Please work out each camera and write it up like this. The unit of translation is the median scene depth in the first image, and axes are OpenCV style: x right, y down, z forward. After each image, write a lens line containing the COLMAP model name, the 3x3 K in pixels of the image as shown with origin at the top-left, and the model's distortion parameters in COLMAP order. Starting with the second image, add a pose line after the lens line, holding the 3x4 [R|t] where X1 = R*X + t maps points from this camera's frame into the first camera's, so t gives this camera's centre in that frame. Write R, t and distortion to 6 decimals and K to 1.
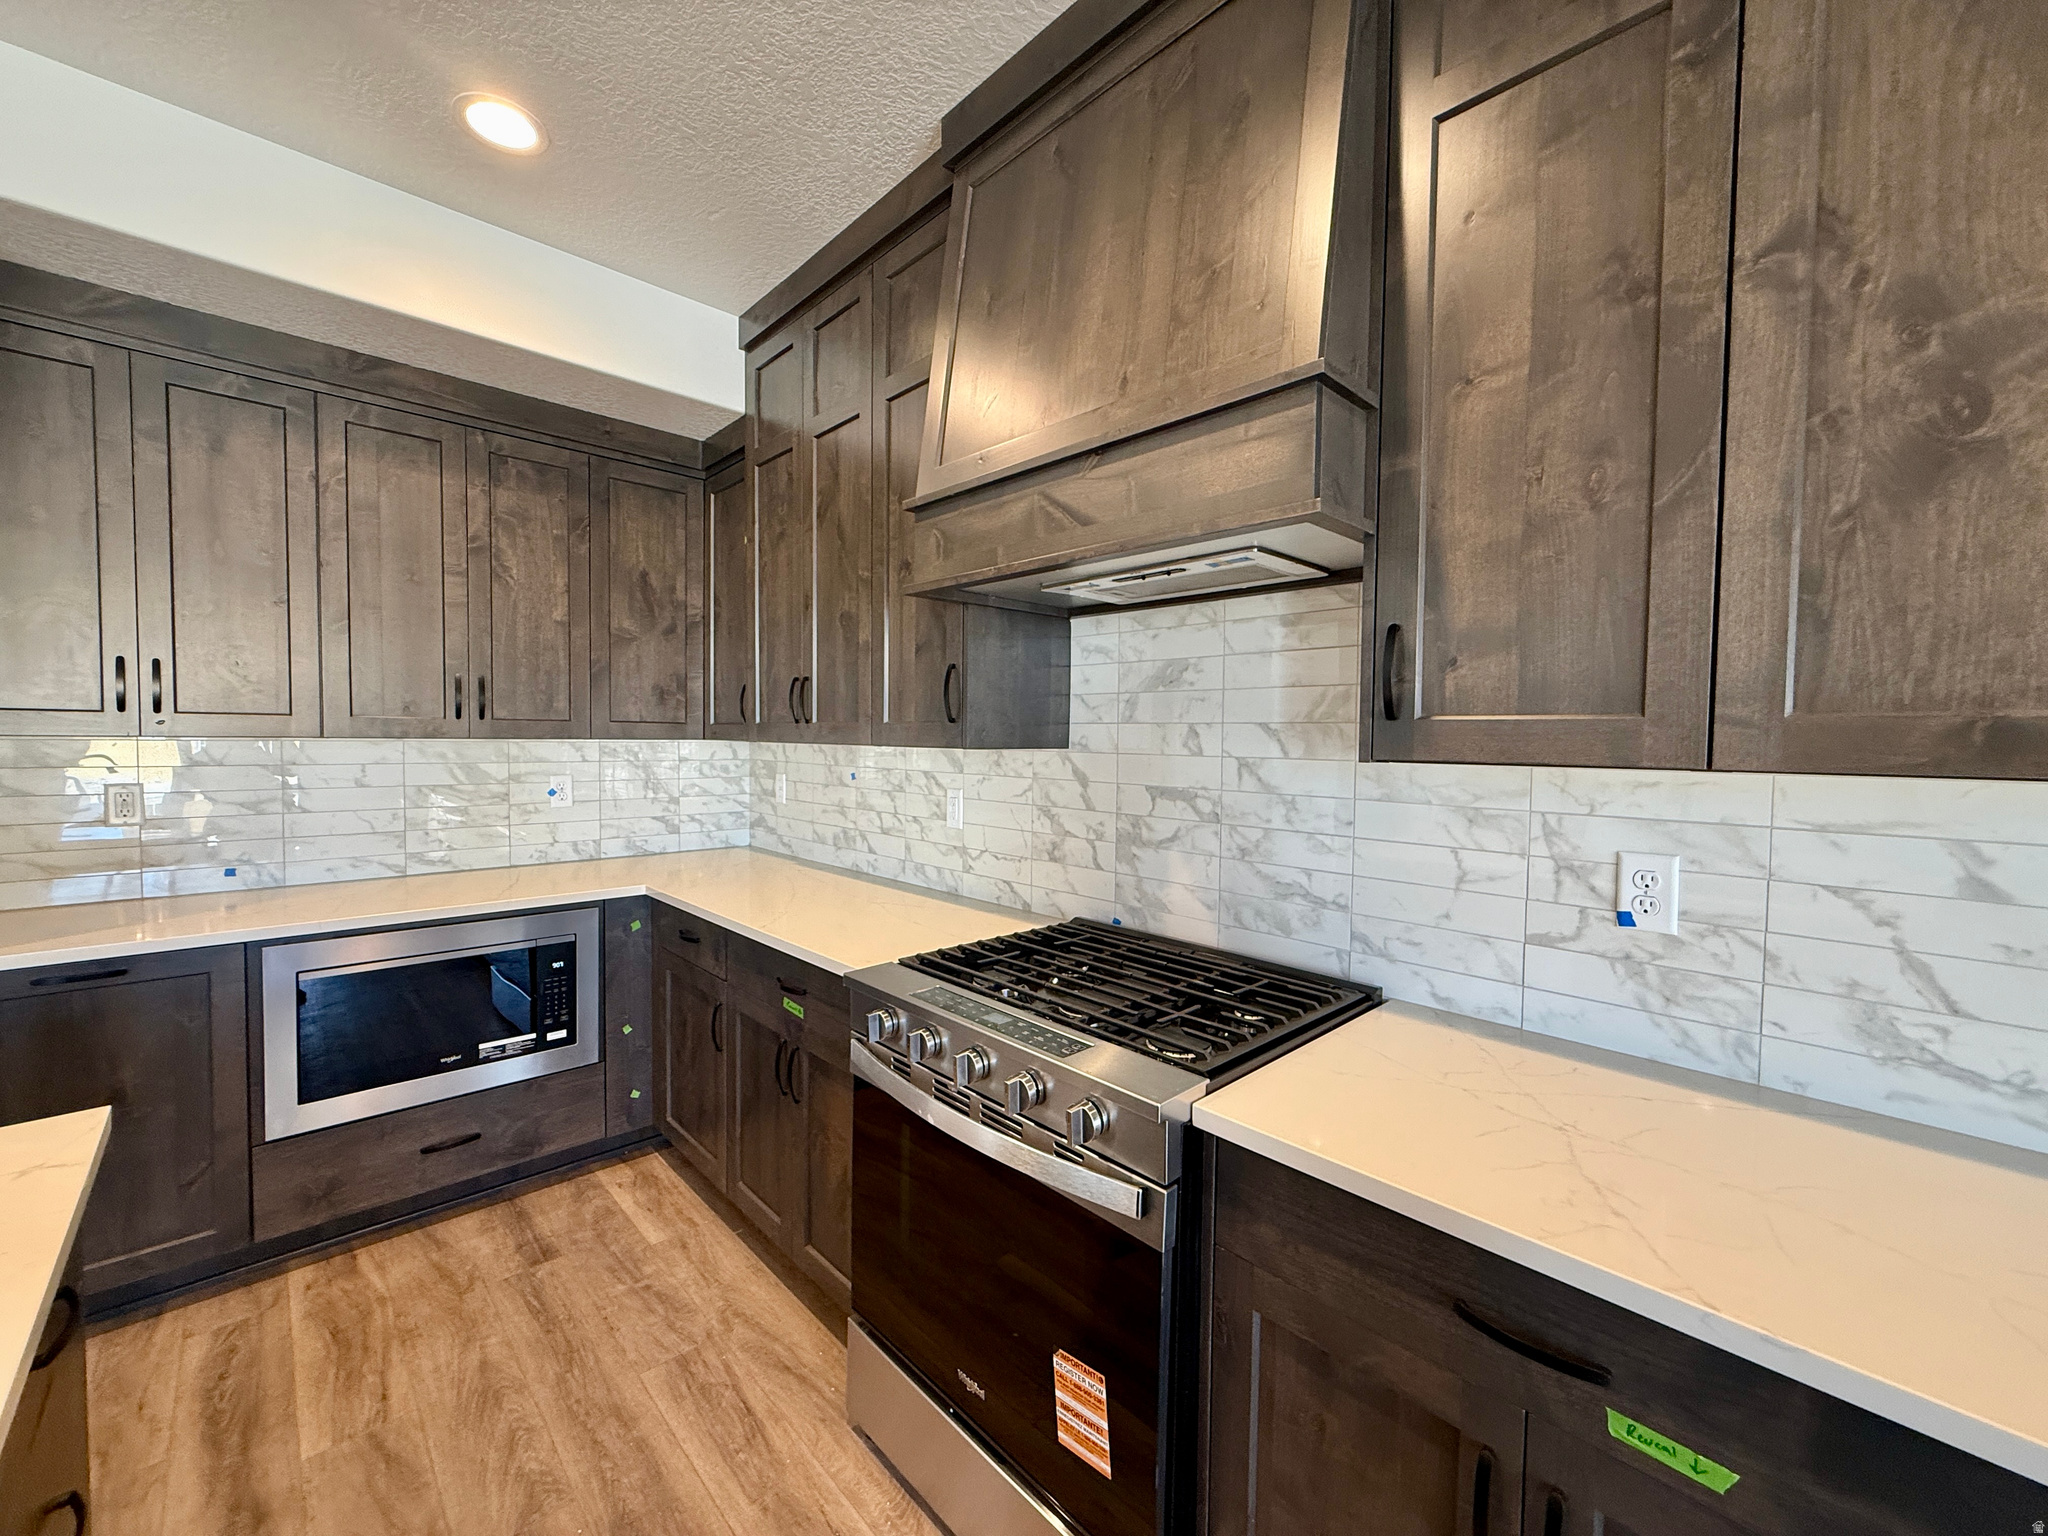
lens RADIAL K [[817.3, 0, 1018.2], [0, 817.3, 766.4], [0, 0, 1]] dist [0.001447, 0.000092]
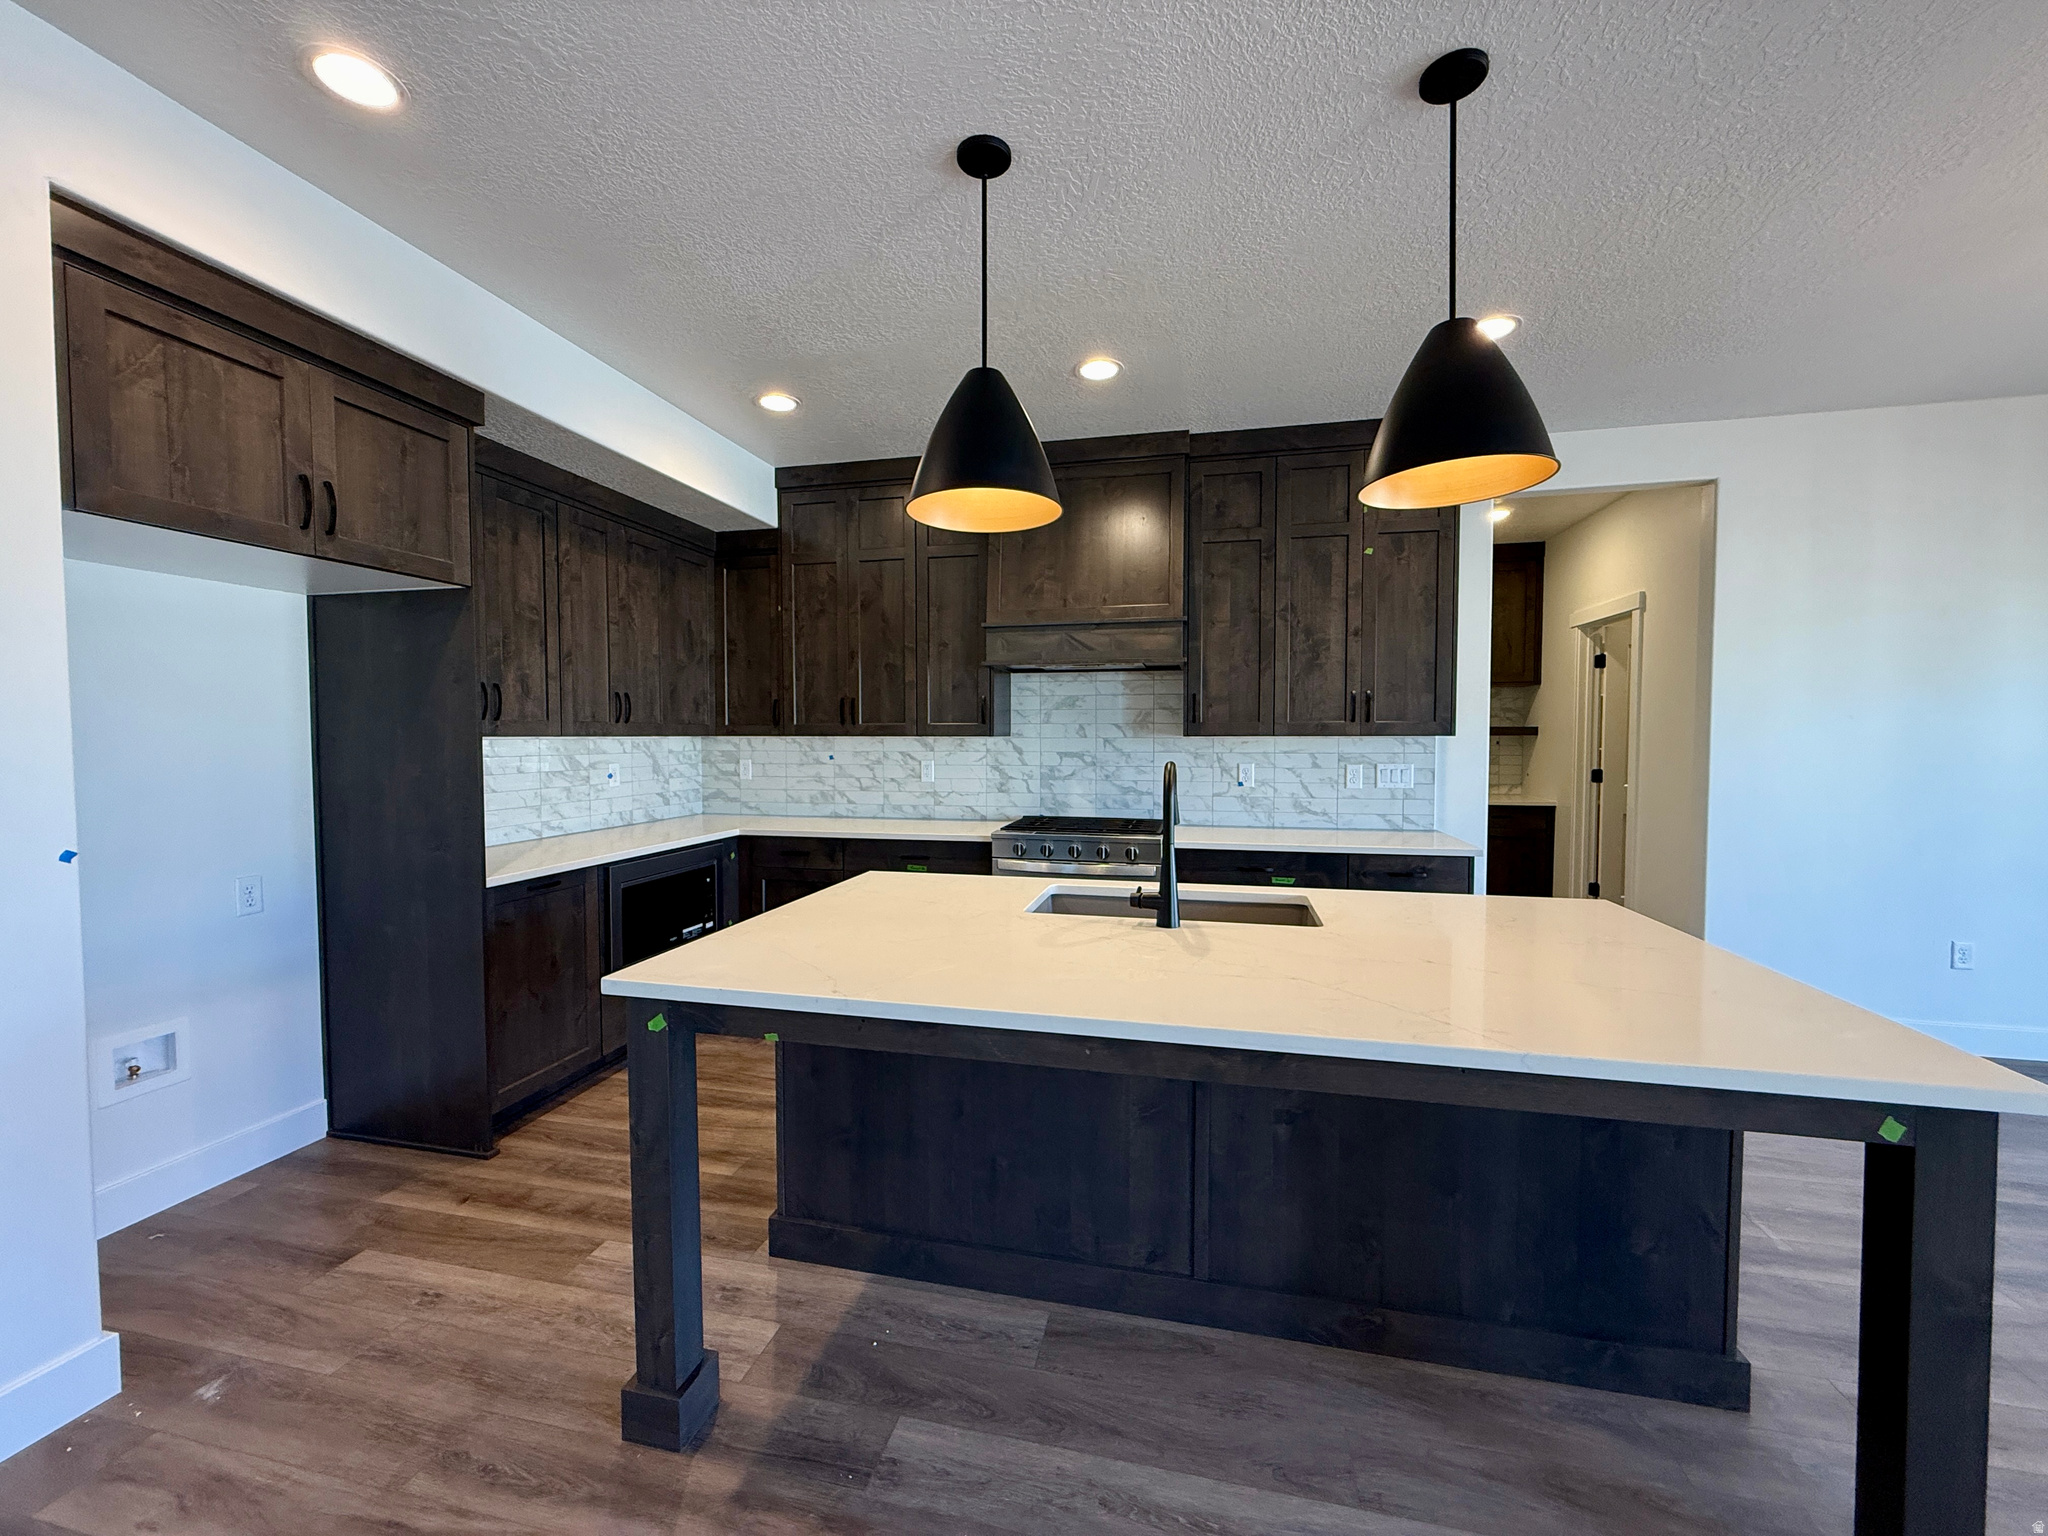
lens RADIAL K [[817.3, 0, 1018.2], [0, 817.3, 766.4], [0, 0, 1]] dist [0.001447, 0.000092]
pose [[0.833367, -0.033984, 0.551674, -0.981312], [0.031780, 0.999403, 0.013558, 0.024885], [-0.551806, 0.006233, 0.833949, -0.669835]]
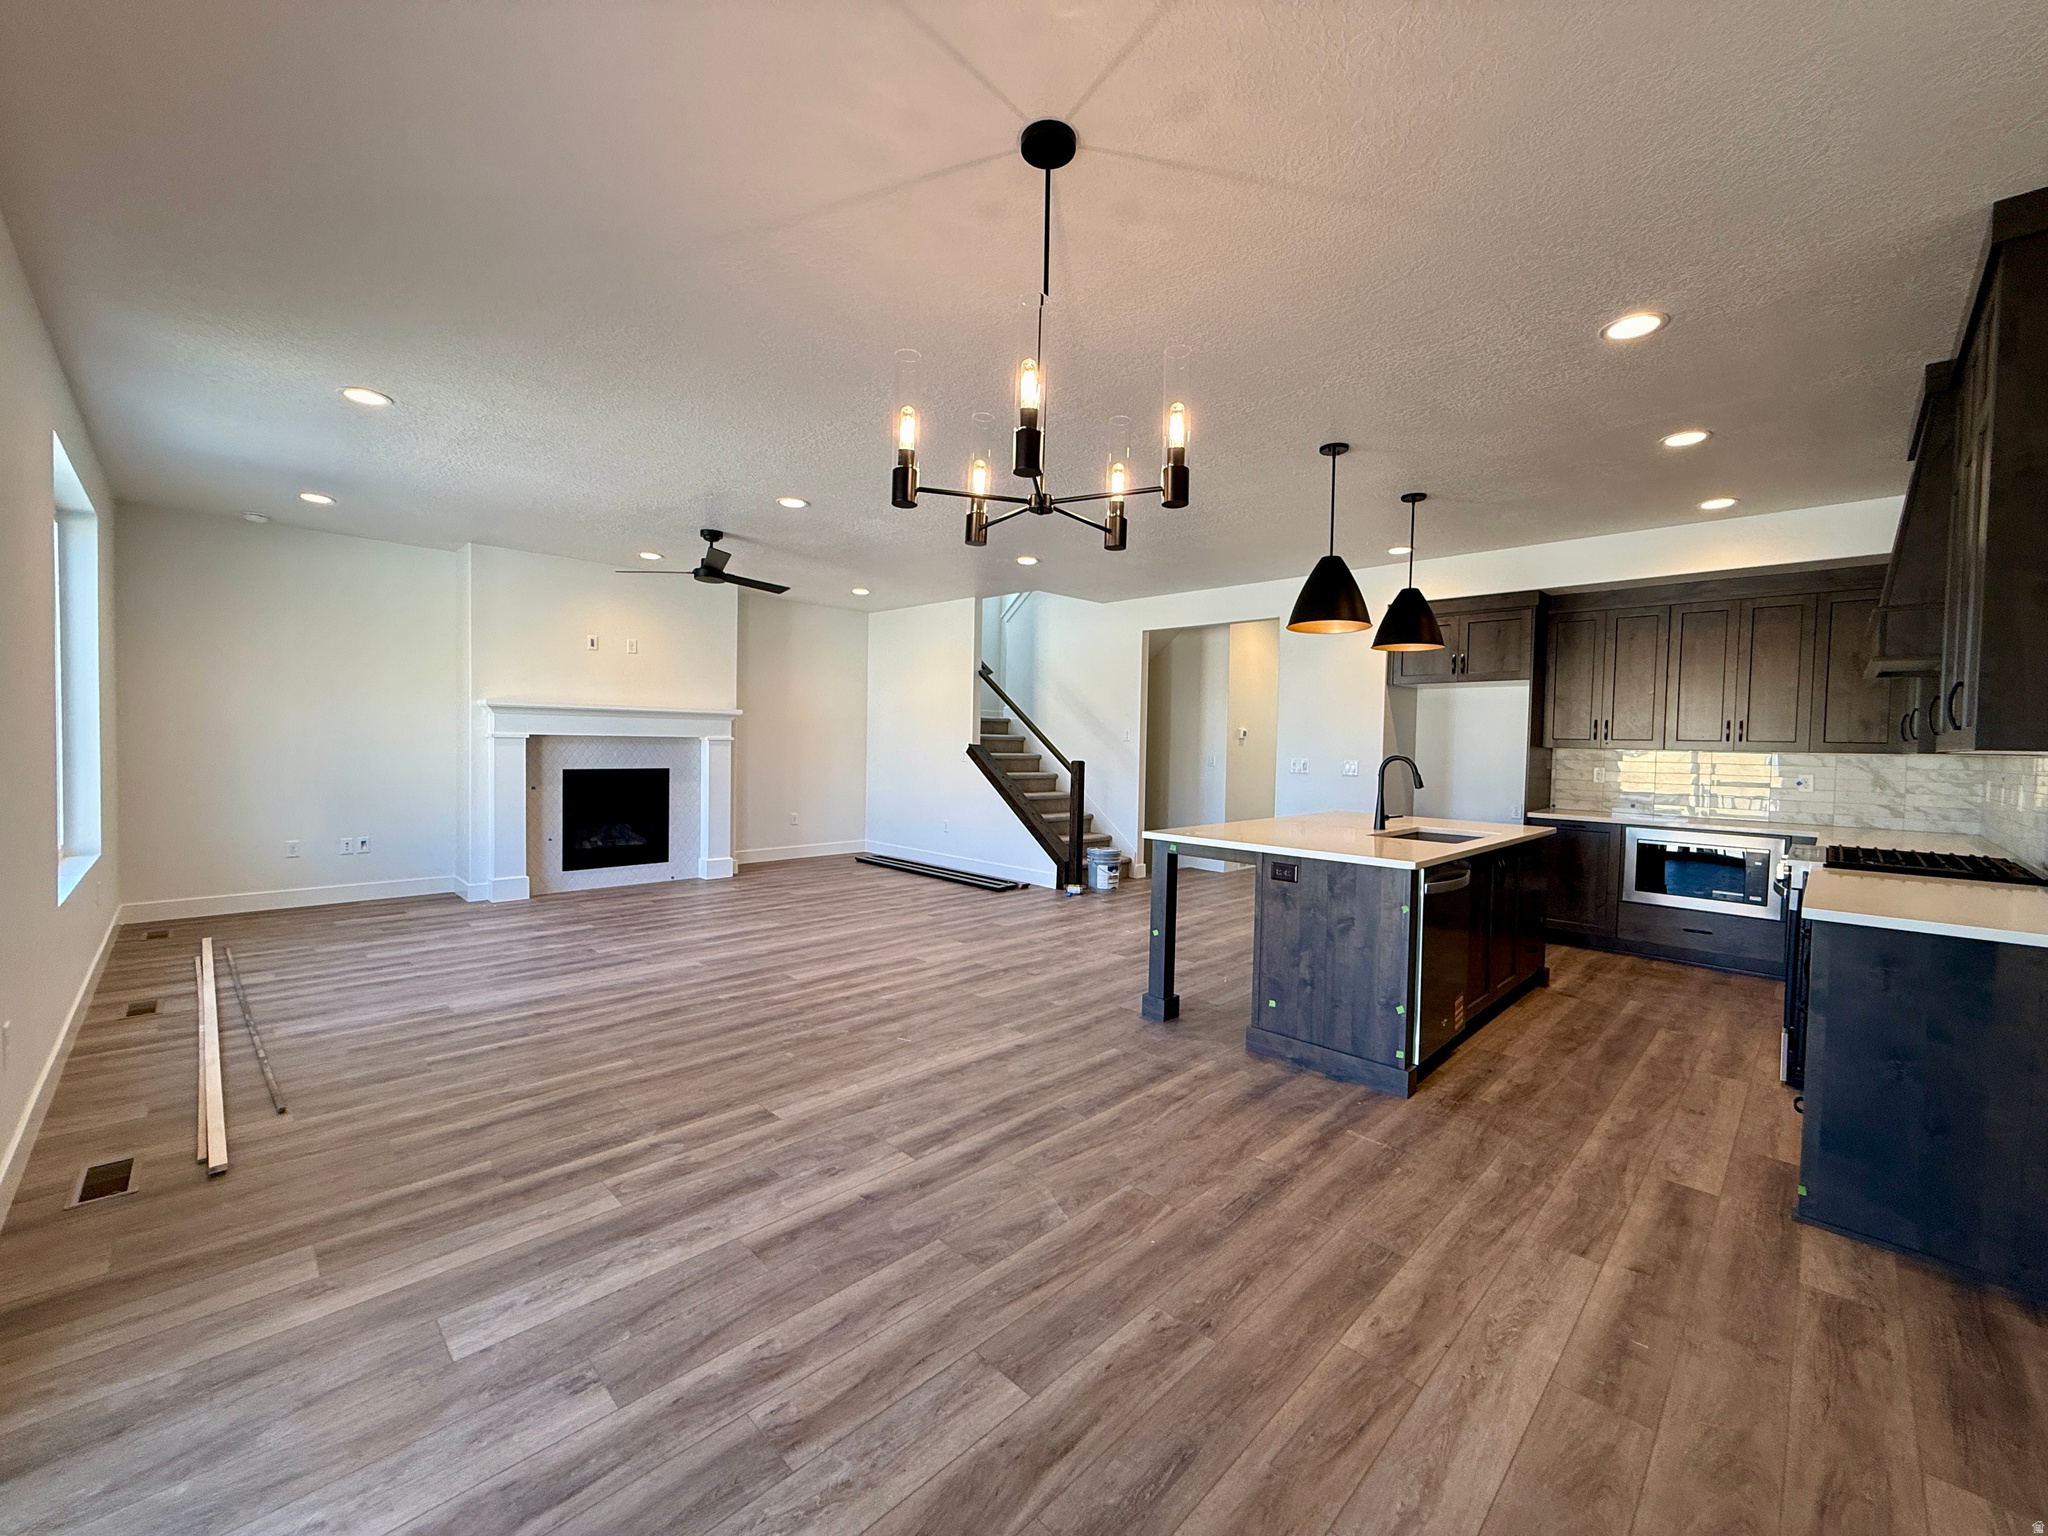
lens RADIAL K [[817.3, 0, 1018.2], [0, 817.3, 766.4], [0, 0, 1]] dist [0.001447, 0.000092]
pose [[0.027222, 0.019886, -0.999432, 1.471151], [-0.058137, 0.998141, 0.018276, 0.078610], [0.997937, 0.057606, 0.028327, -0.932068]]
